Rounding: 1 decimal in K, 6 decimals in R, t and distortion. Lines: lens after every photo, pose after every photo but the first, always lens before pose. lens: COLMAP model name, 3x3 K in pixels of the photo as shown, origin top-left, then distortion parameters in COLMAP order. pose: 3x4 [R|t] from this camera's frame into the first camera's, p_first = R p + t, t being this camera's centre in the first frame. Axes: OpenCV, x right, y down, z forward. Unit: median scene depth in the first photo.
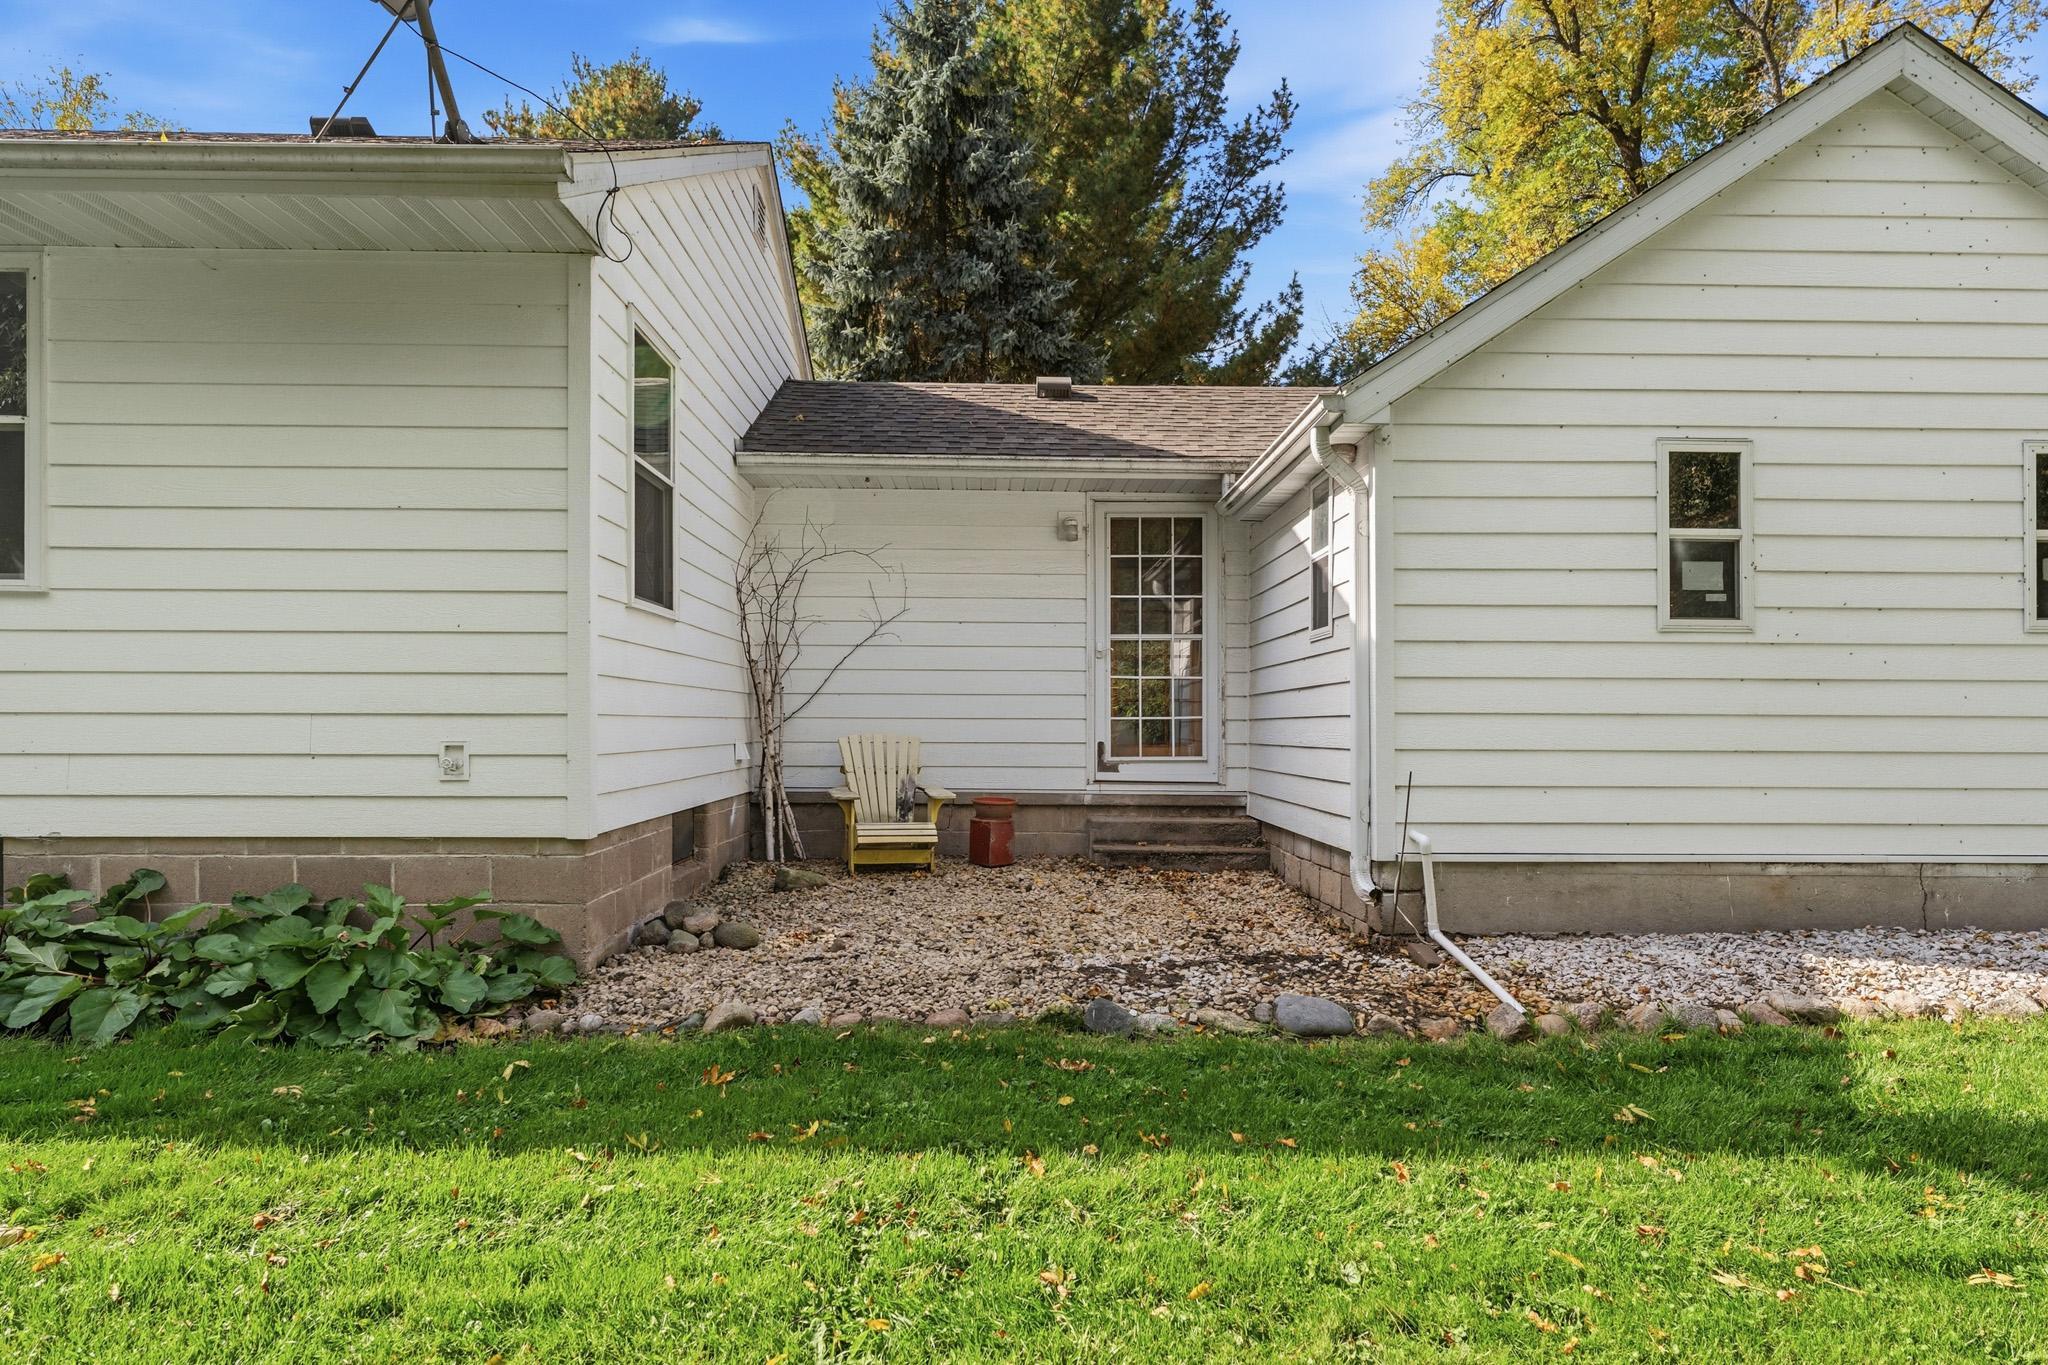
lens RADIAL K [[1226.2, 0, 1022.5], [0, 1226.2, 689.0], [0, 0, 1]] dist [-0.000986, 0.001531]
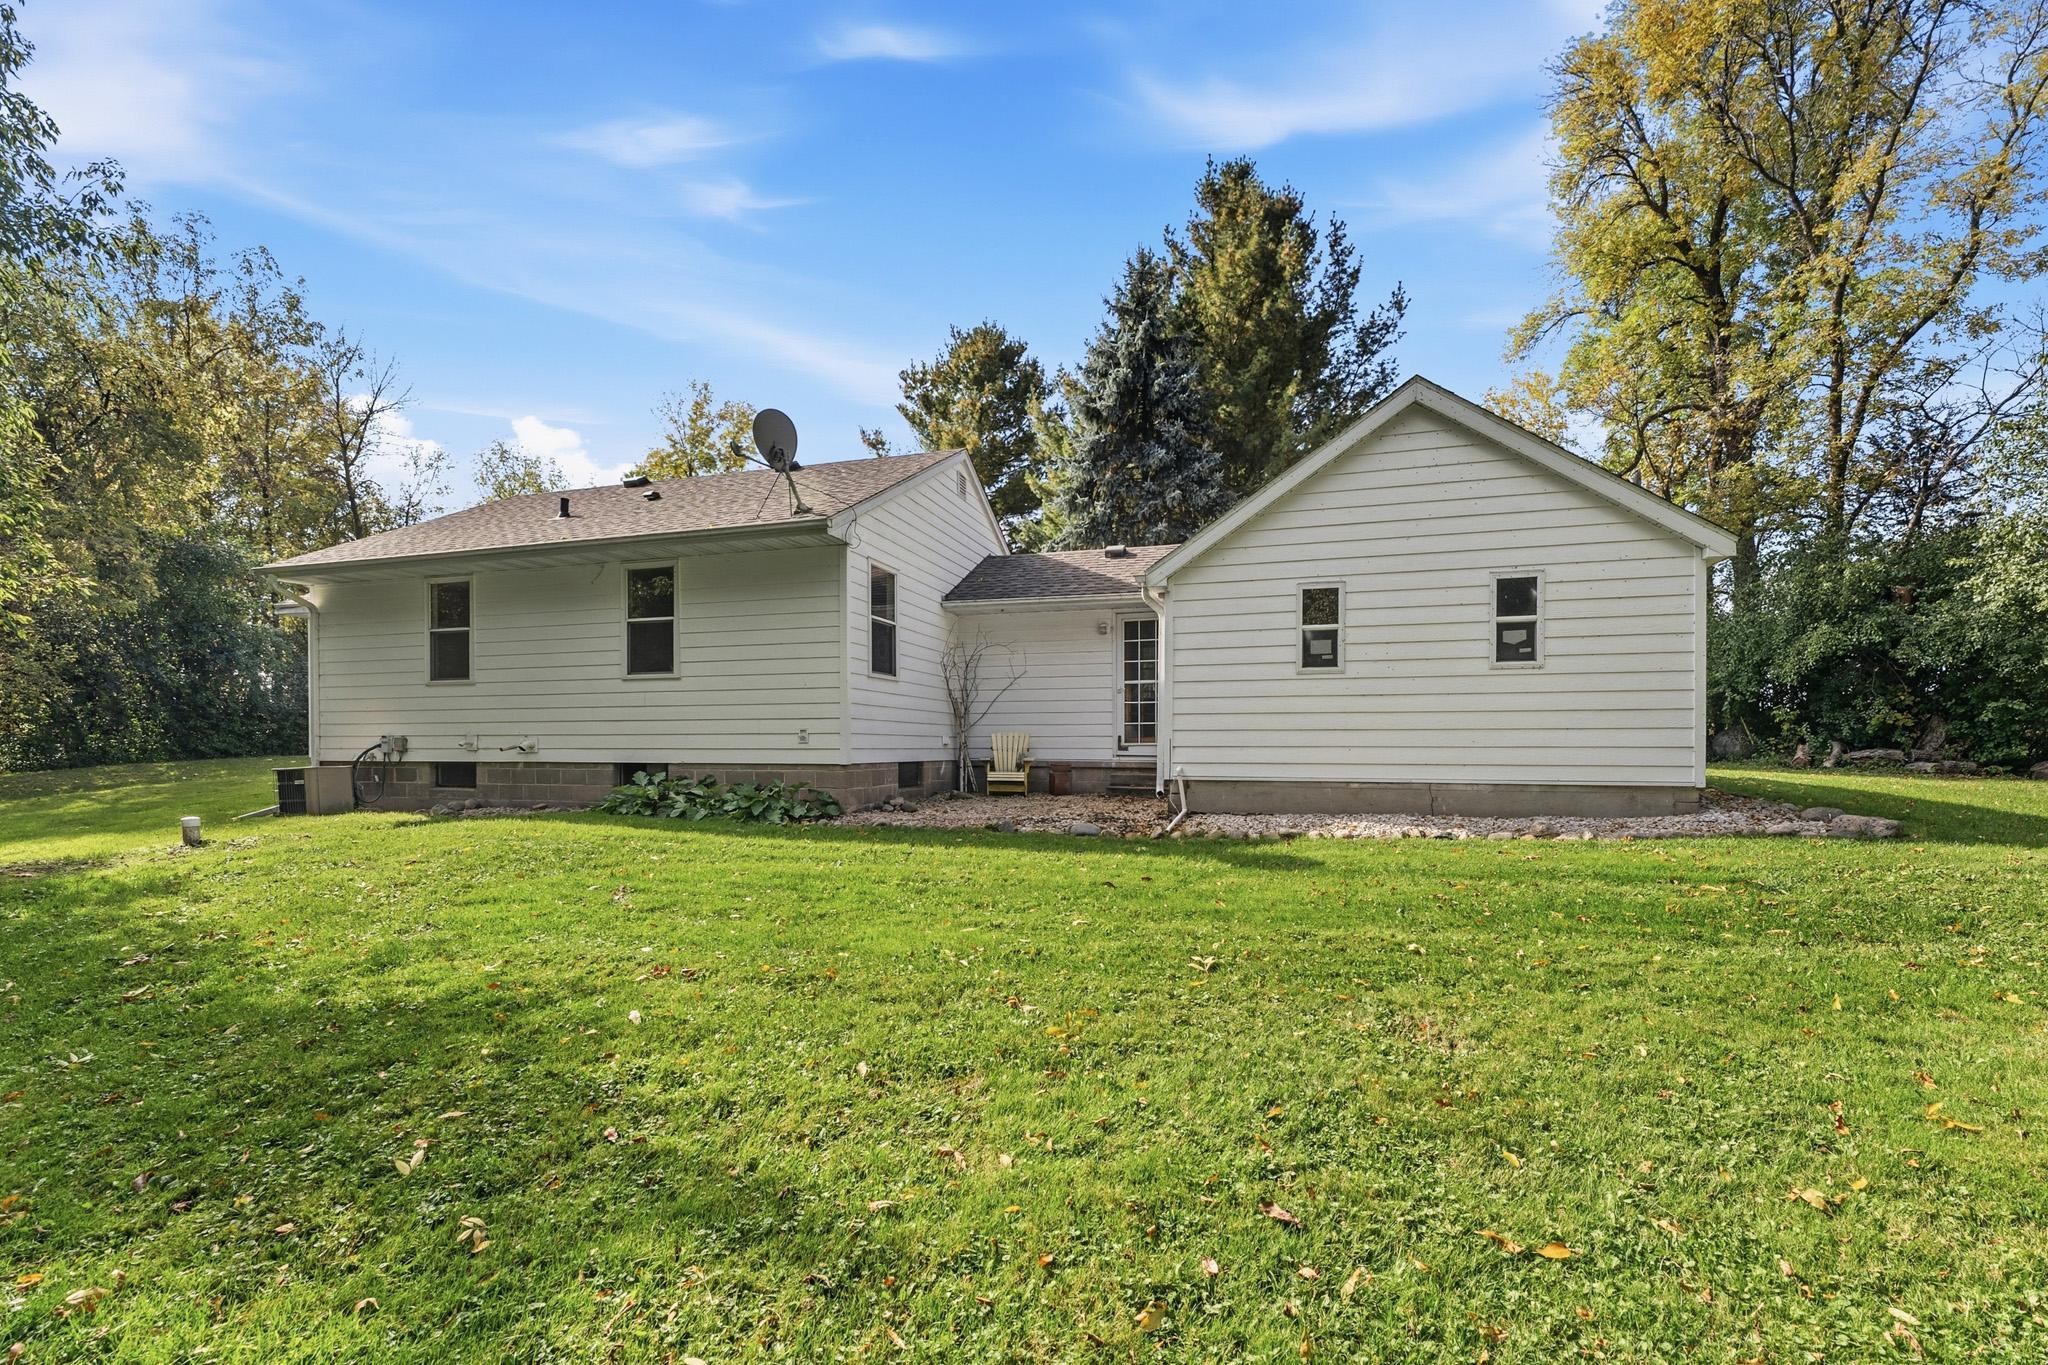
lens RADIAL K [[1072.5, 0, 1024.0], [0, 1072.5, 707.4], [0, 0, 1]] dist [-0.001596, 0.001140]
pose [[0.933913, -0.018990, -0.356995, 0.536809], [0.011199, 0.999652, -0.023879, 0.037321], [0.357325, 0.018303, 0.933801, -0.665974]]
